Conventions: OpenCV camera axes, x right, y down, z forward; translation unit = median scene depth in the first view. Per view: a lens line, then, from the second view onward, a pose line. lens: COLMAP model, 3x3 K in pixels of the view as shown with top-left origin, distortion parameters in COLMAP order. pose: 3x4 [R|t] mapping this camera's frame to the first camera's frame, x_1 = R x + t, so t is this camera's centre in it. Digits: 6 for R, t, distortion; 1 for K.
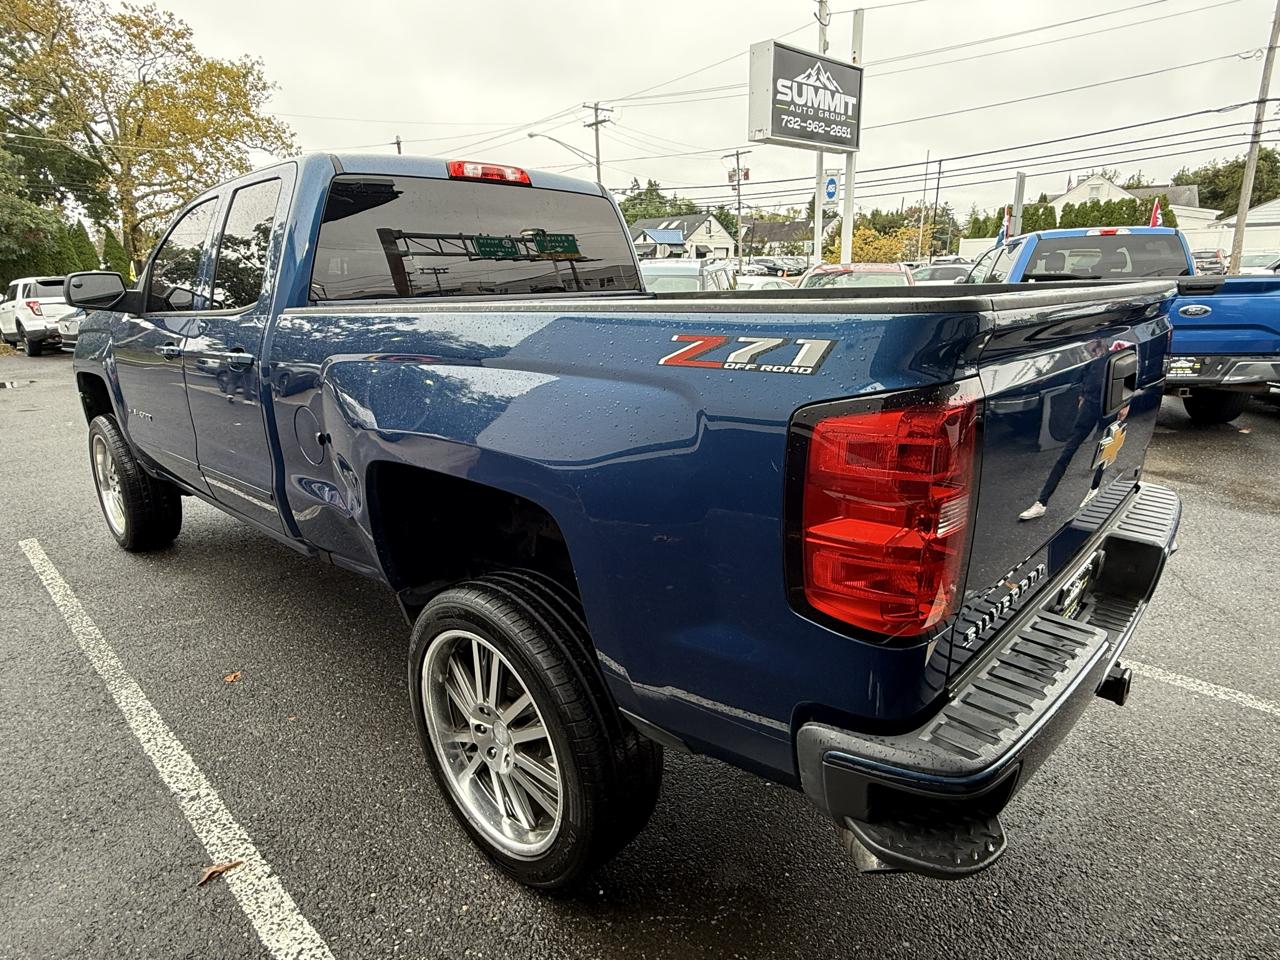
lens RADIAL K [[724.9, 0, 634.6], [0, 724.9, 477.7], [0, 0, 1]] dist [0.000624, -0.000156]
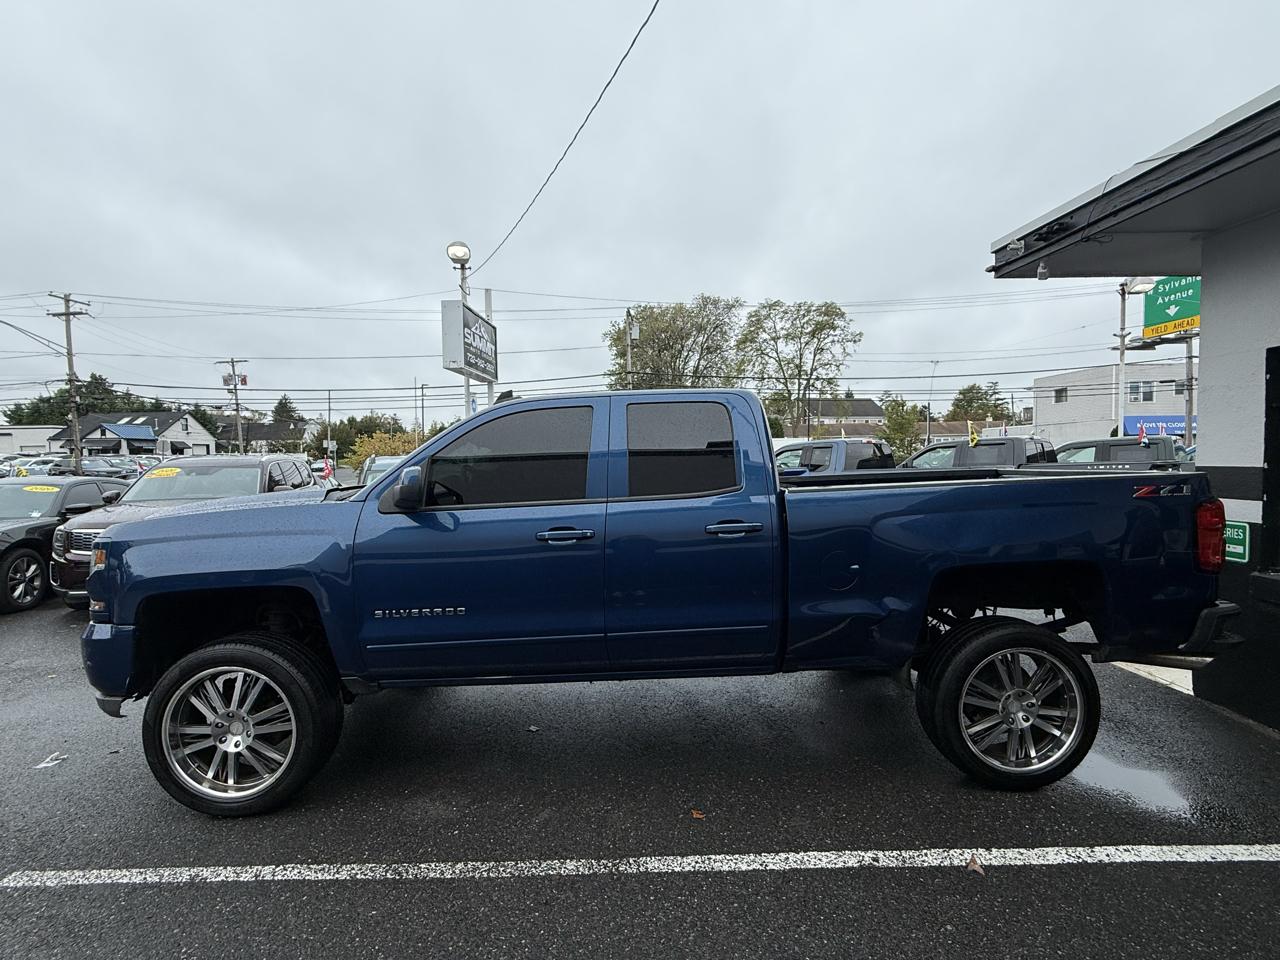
lens RADIAL K [[610.3, 0, 640.0], [0, 610.3, 480.0], [0, 0, 1]] dist [0.000683, 0.000581]
pose [[0.712250, -0.016568, 0.701730, -0.319494], [0.193396, 0.965659, -0.173495, -0.019372], [-0.674758, 0.259284, 0.690995, 0.069503]]
